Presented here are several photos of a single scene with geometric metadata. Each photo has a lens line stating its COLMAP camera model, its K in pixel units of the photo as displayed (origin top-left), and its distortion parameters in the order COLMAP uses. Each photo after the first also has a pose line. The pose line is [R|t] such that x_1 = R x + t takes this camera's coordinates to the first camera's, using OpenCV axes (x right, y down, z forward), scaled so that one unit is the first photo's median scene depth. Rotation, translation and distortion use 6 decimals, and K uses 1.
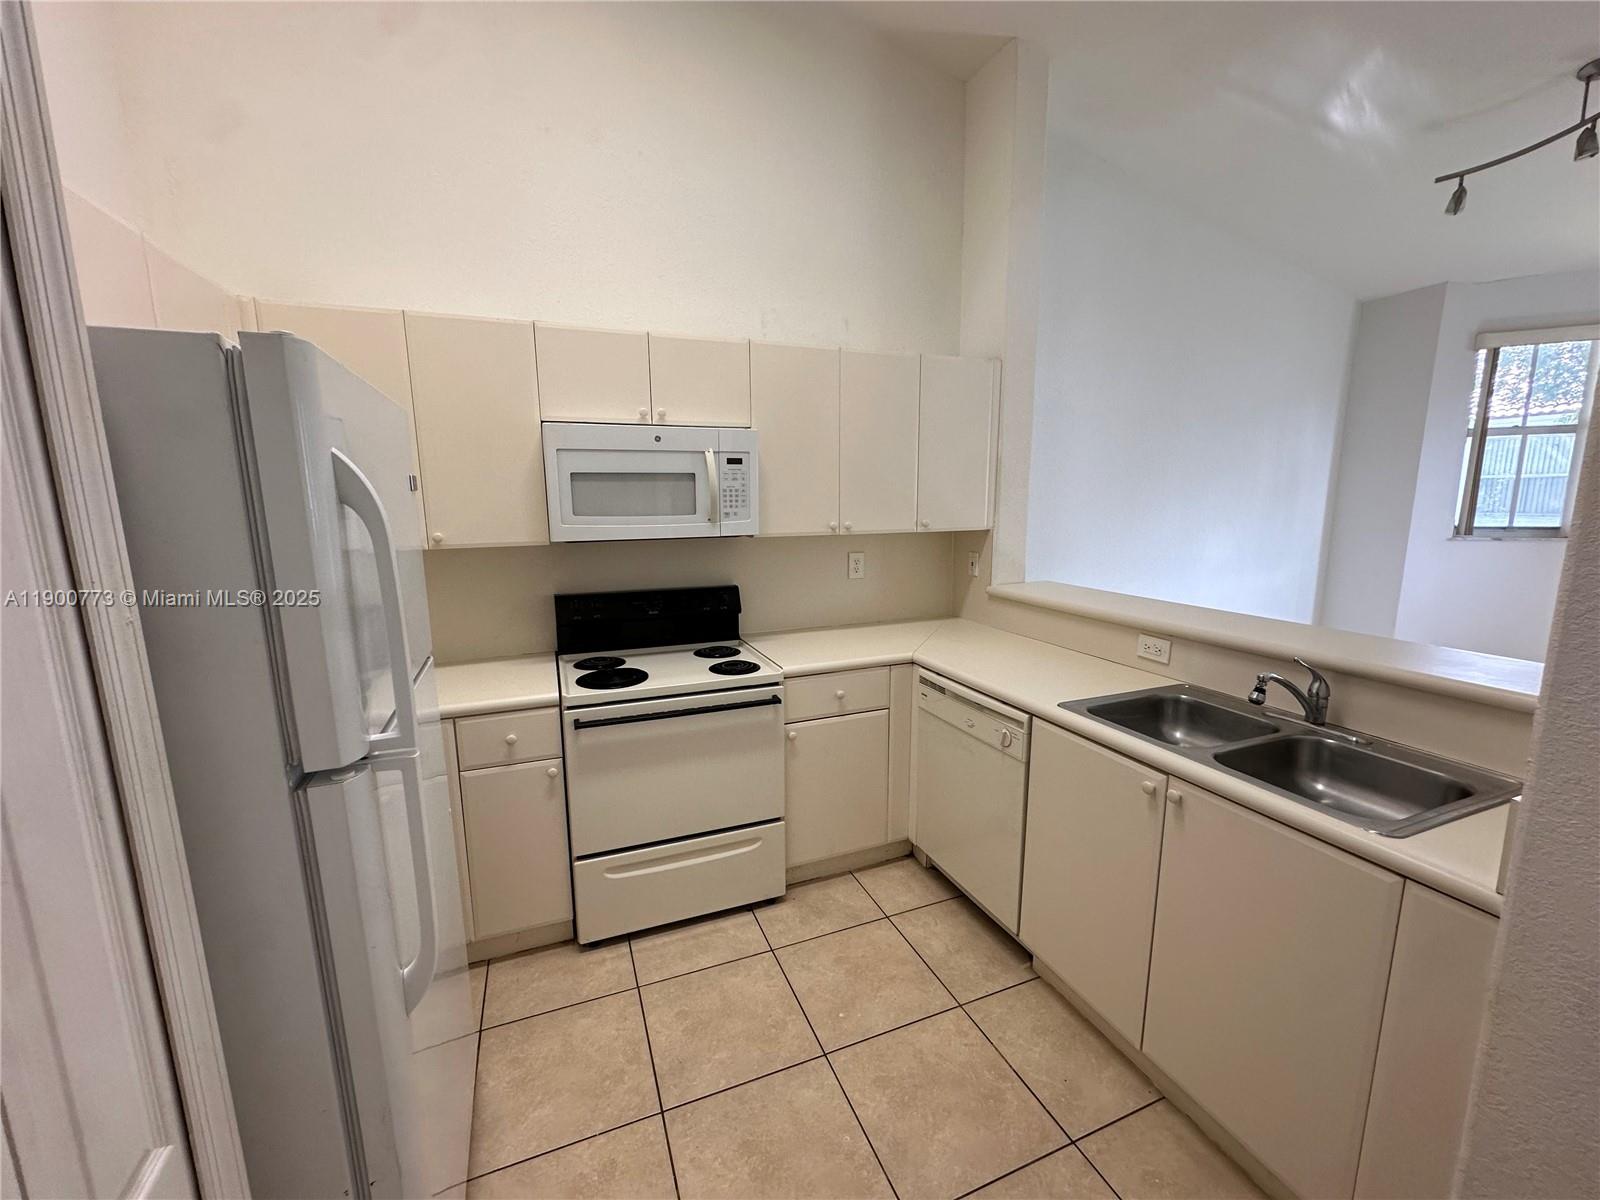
lens RADIAL K [[640.9, 0, 801.4], [0, 640.9, 603.0], [0, 0, 1]] dist [-0.010401, 0.001536]
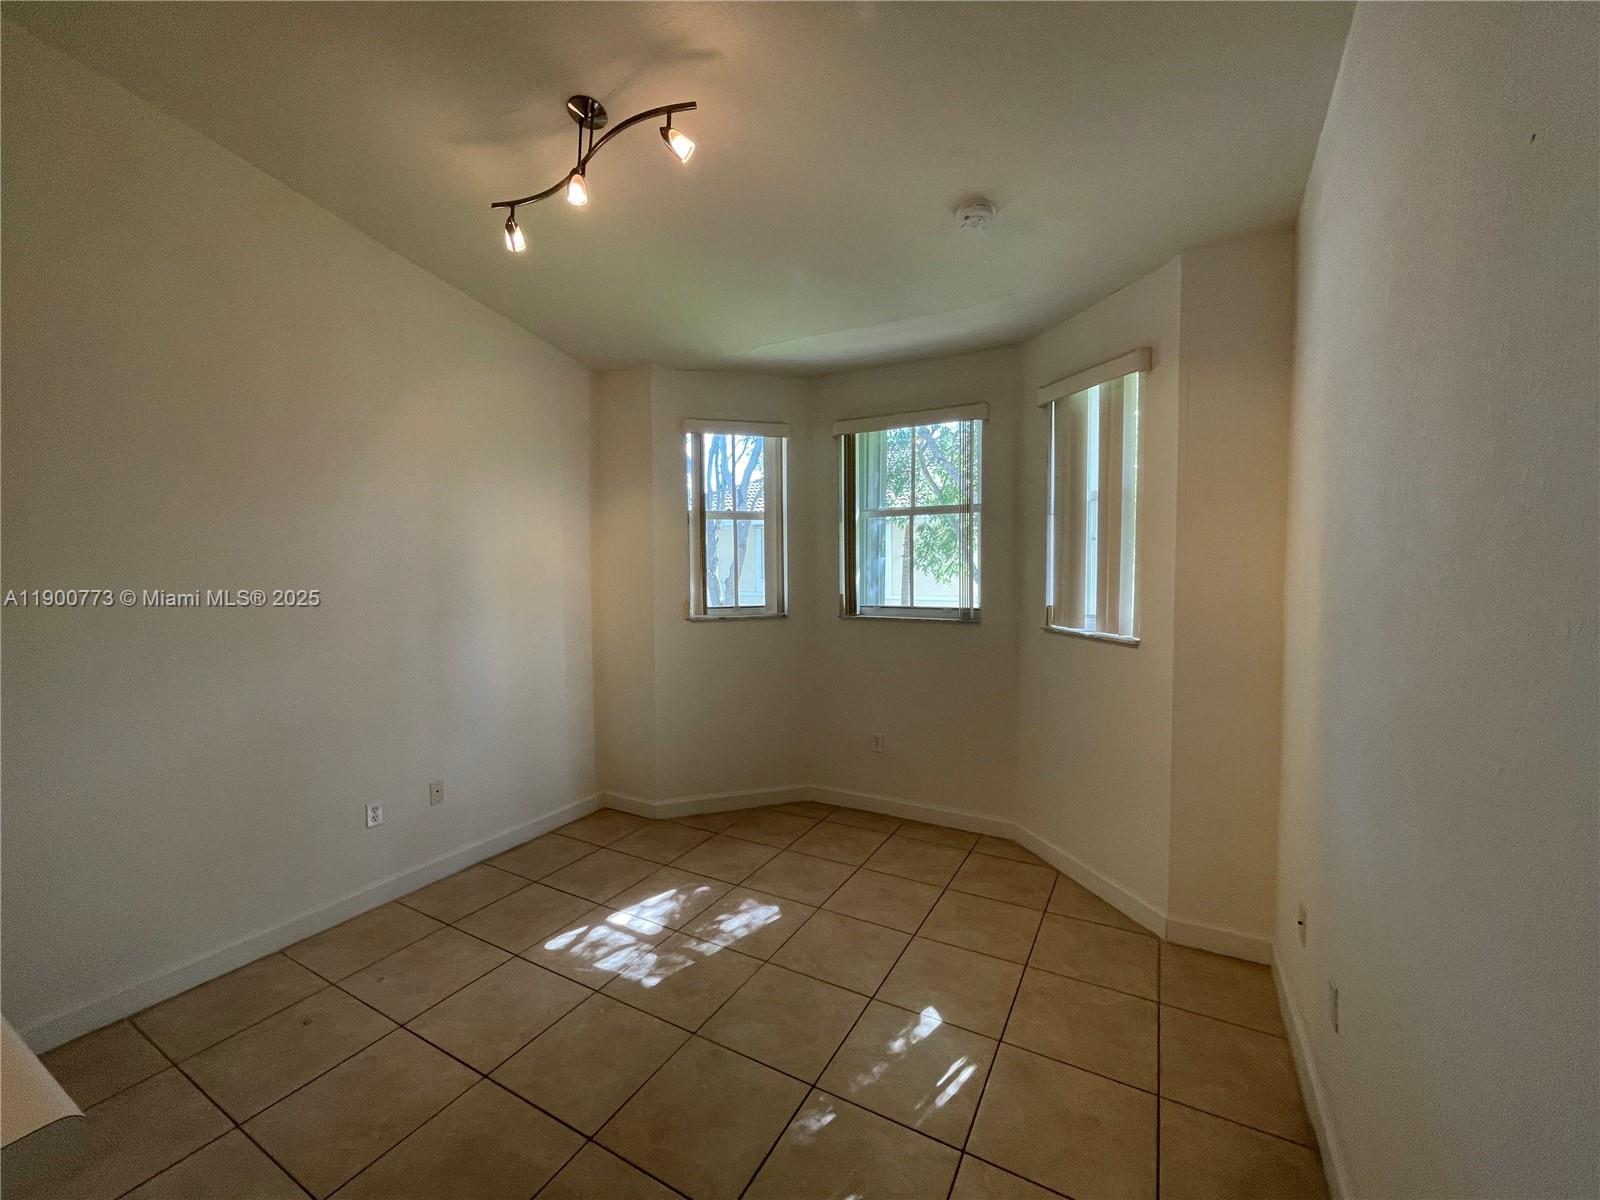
lens RADIAL K [[651.2, 0, 808.2], [0, 651.2, 603.8], [0, 0, 1]] dist [-0.012035, 0.002074]
pose [[0.781616, -0.021693, 0.623382, 0.966082], [0.100171, 0.990789, -0.091119, -0.025135], [-0.615663, 0.133665, 0.776590, 0.175443]]
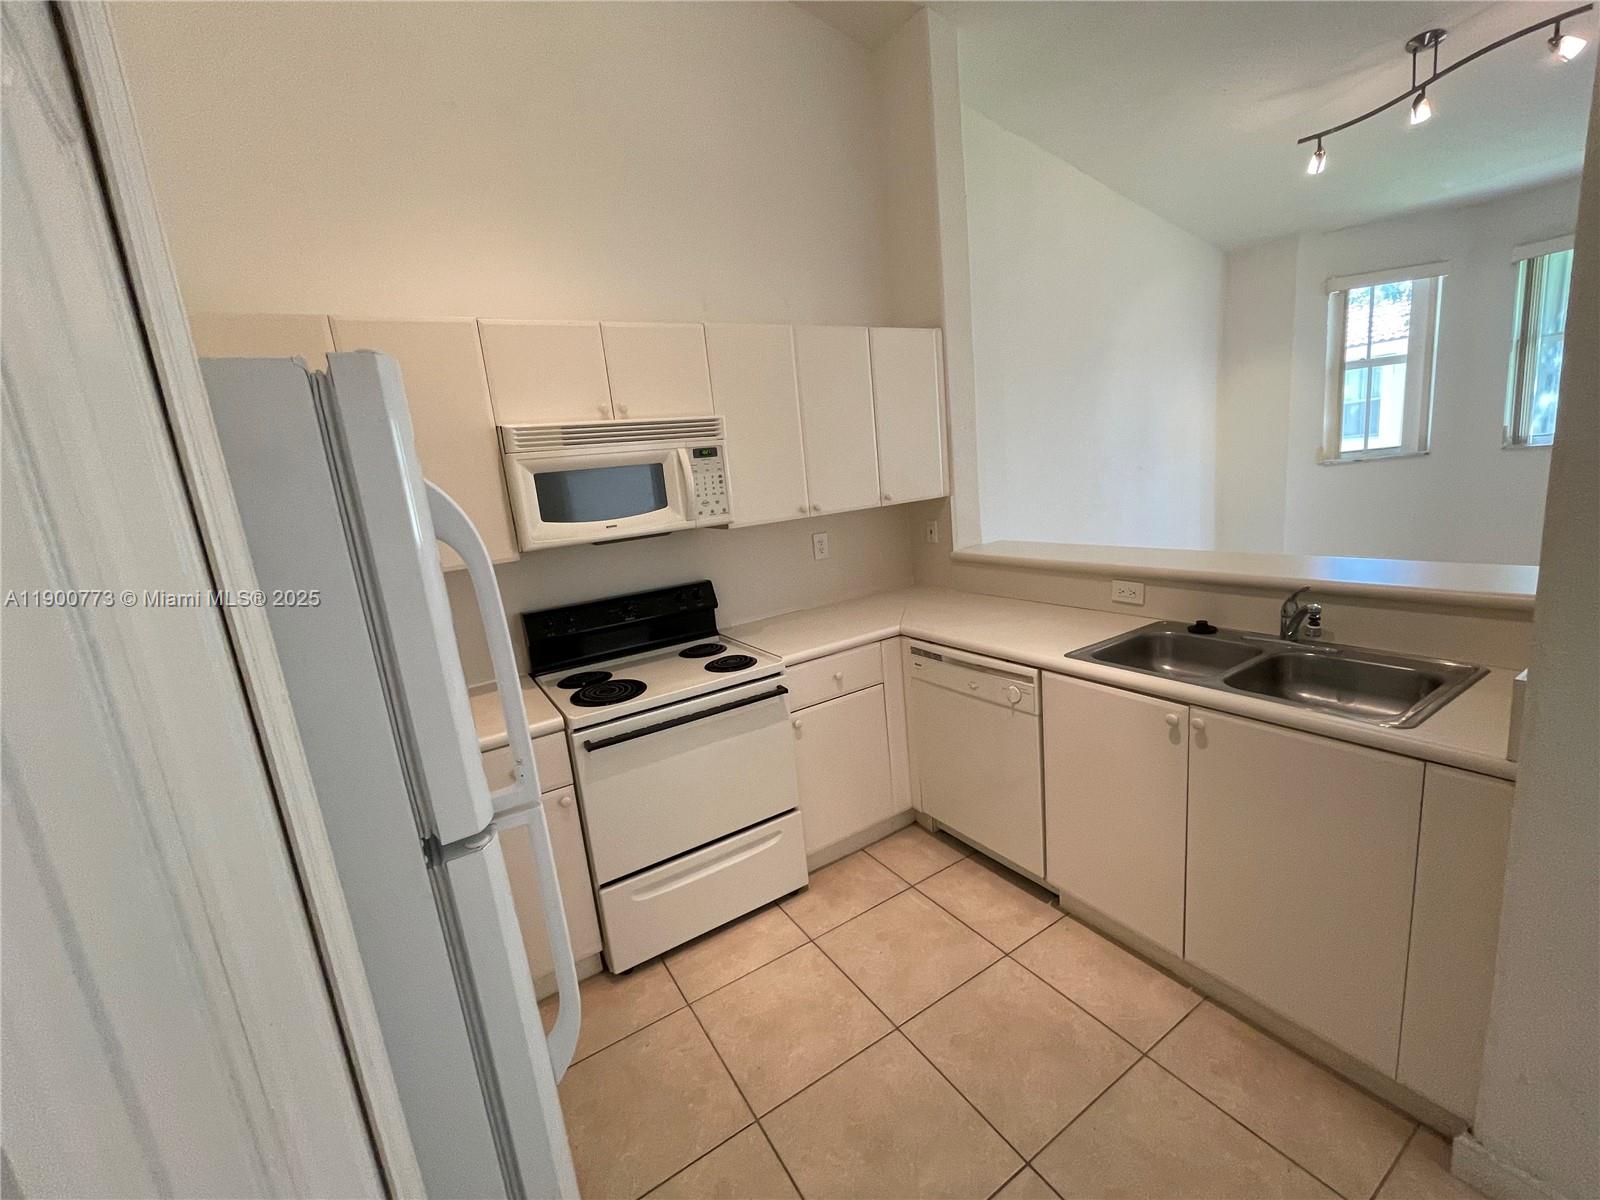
lens RADIAL K [[651.2, 0, 803.9], [0, 651.2, 599.9], [0, 0, 1]] dist [-0.012035, 0.002074]
pose [[0.980470, -0.124168, 0.152514, -0.146826], [0.120582, 0.992169, 0.032578, -0.016215], [-0.155364, -0.013551, 0.987764, 0.011447]]
